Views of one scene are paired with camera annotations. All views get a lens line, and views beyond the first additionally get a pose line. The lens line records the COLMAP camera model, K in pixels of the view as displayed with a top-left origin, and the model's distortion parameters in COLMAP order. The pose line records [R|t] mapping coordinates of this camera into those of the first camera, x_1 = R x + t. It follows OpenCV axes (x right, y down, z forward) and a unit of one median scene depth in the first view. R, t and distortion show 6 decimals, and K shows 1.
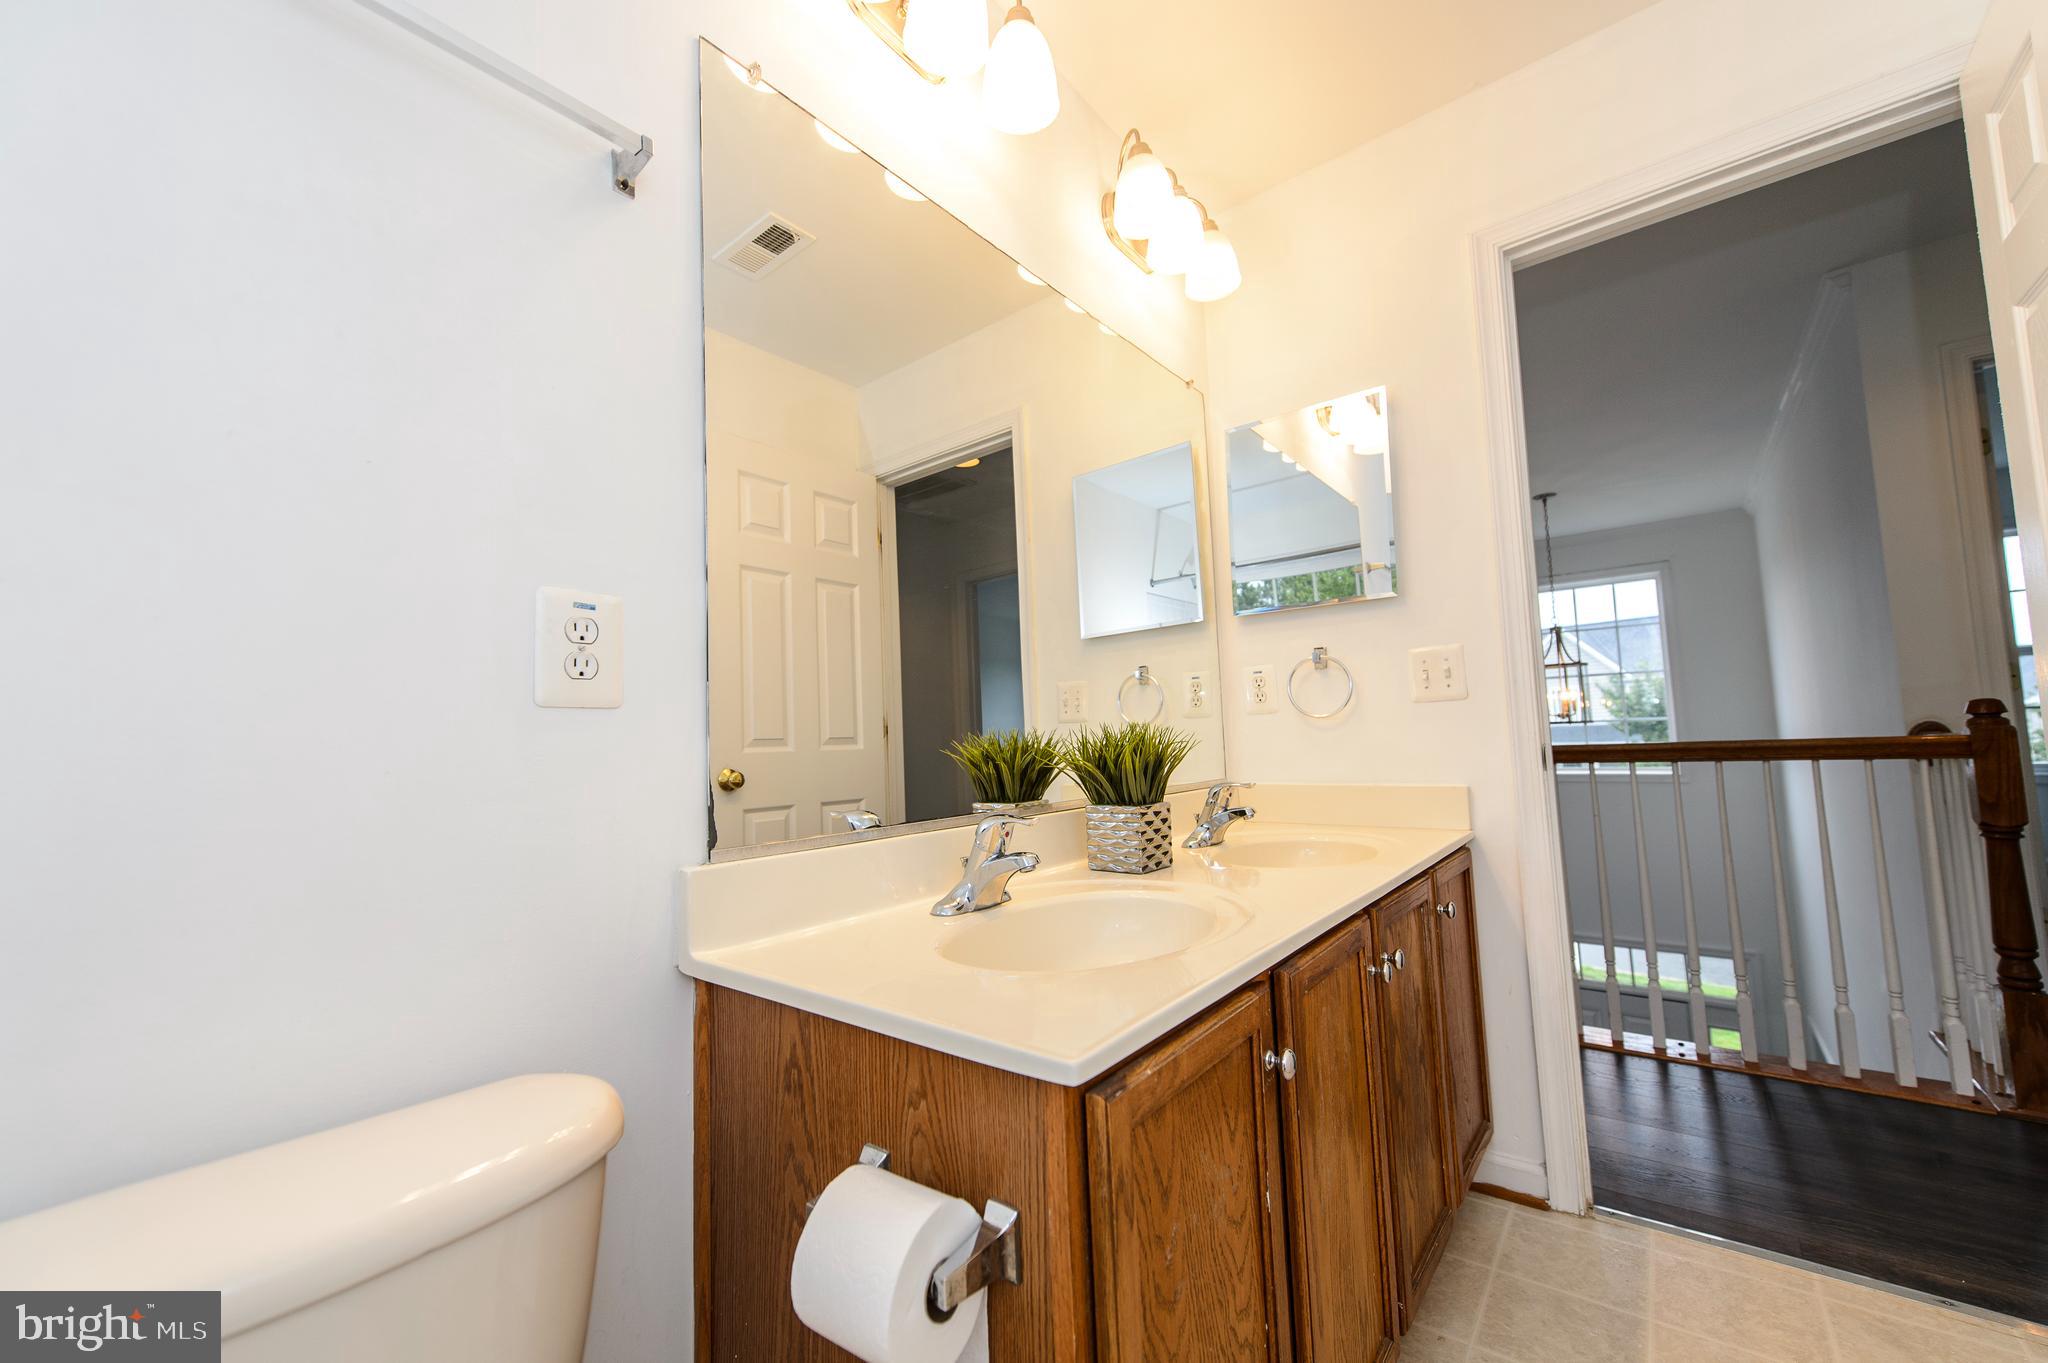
lens RADIAL K [[795.7, 0, 1024.1], [0, 795.7, 682.6], [0, 0, 1]] dist [0.003327, -0.000526]
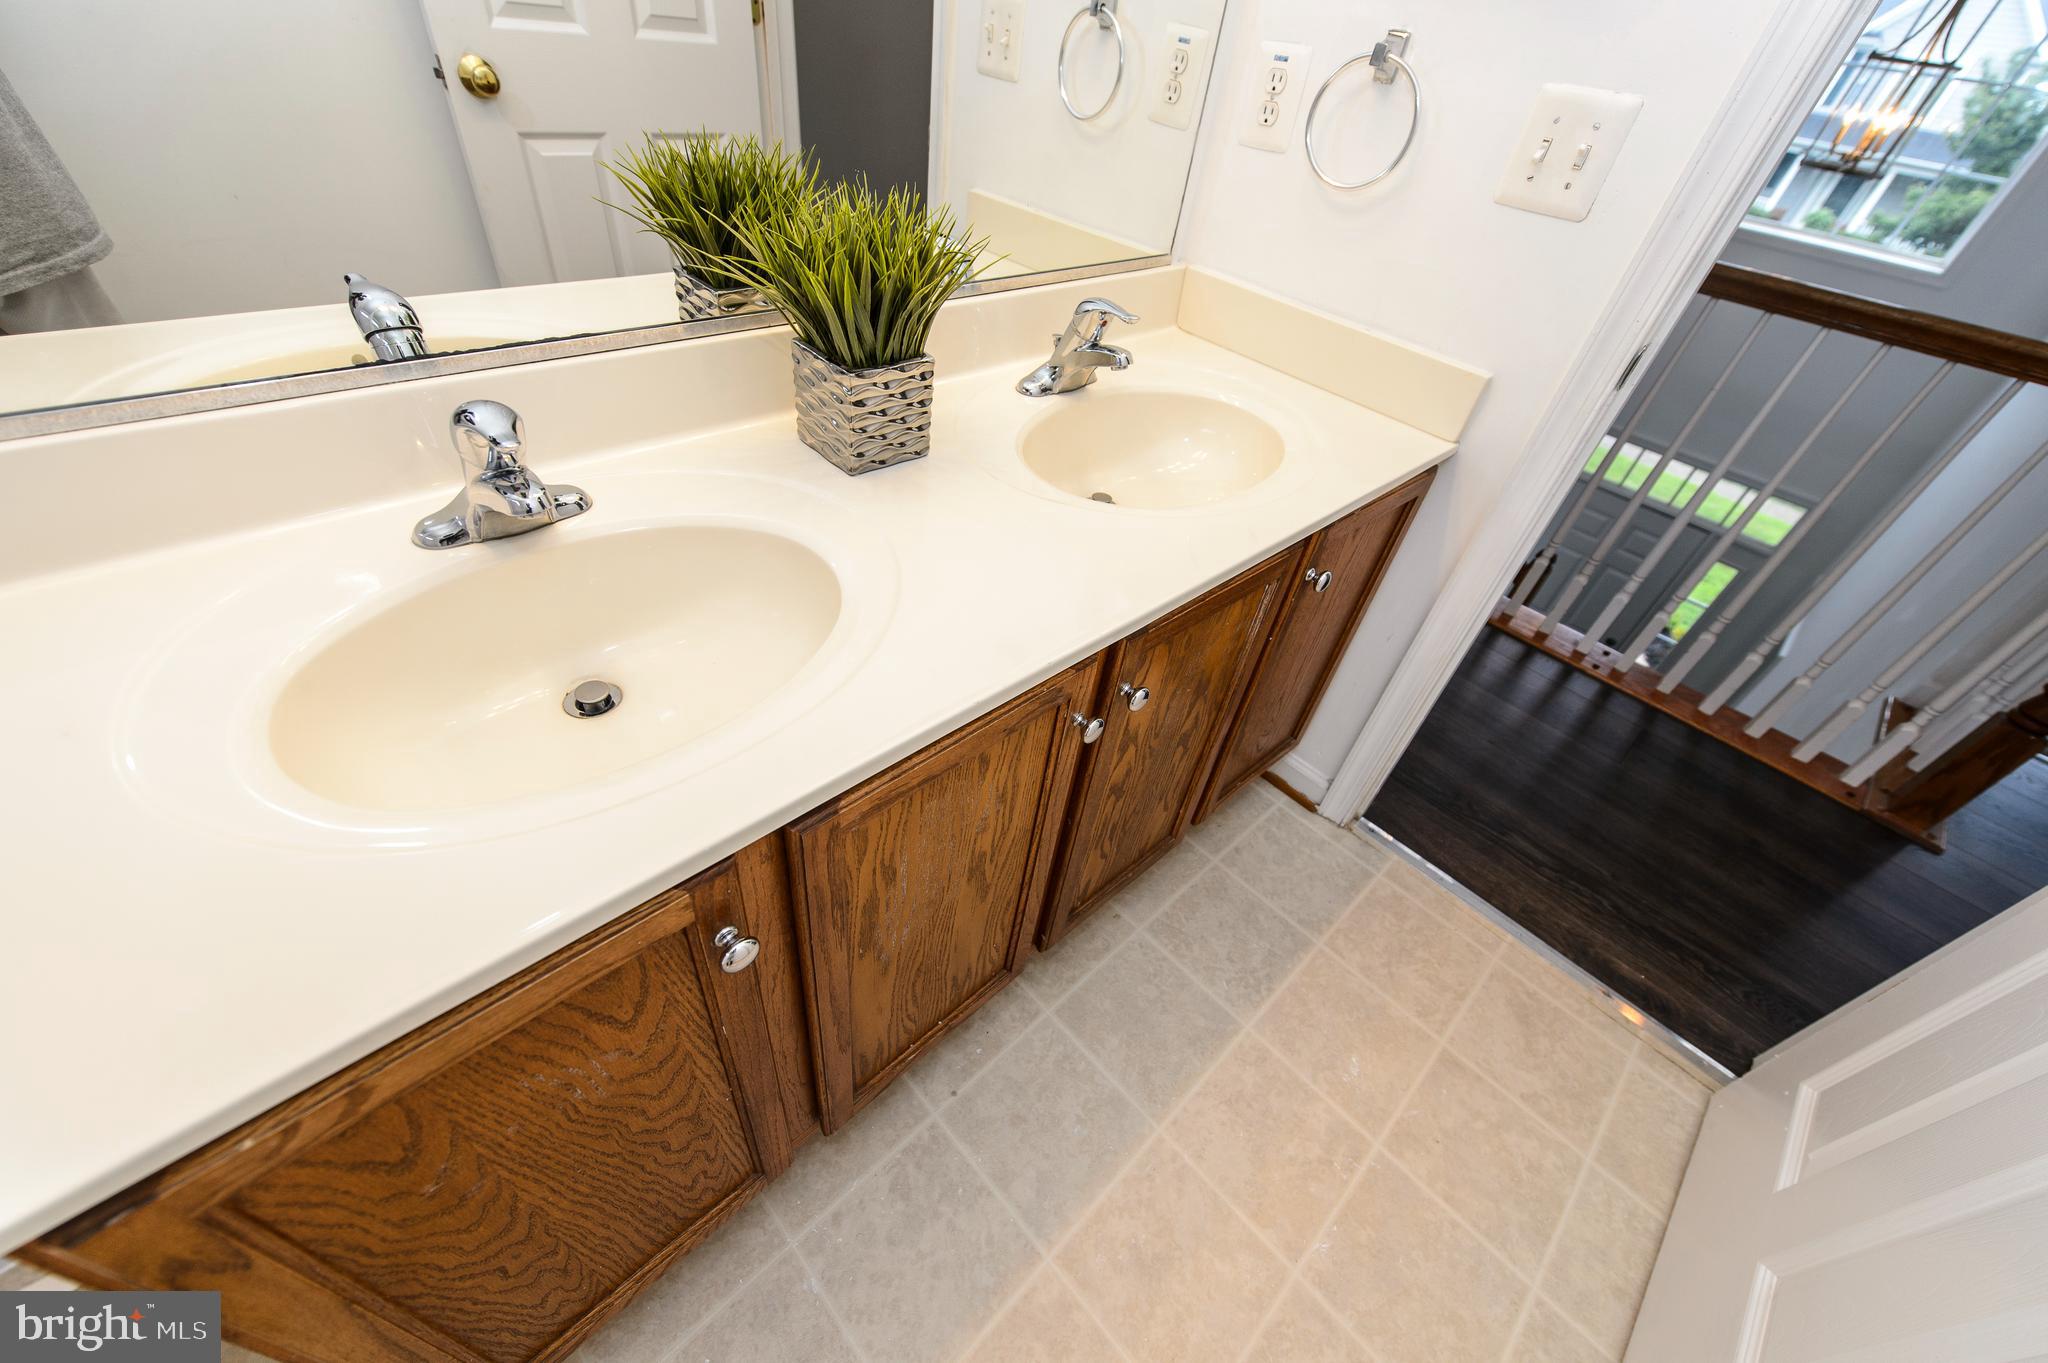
lens RADIAL K [[795.7, 0, 1019.6], [0, 795.7, 680.5], [0, 0, 1]] dist [0.003327, -0.000526]
pose [[0.978196, 0.207683, -0.000923, 0.198254], [-0.144429, 0.683448, 0.715569, -0.084119], [0.149243, -0.699833, 0.698542, 0.273089]]
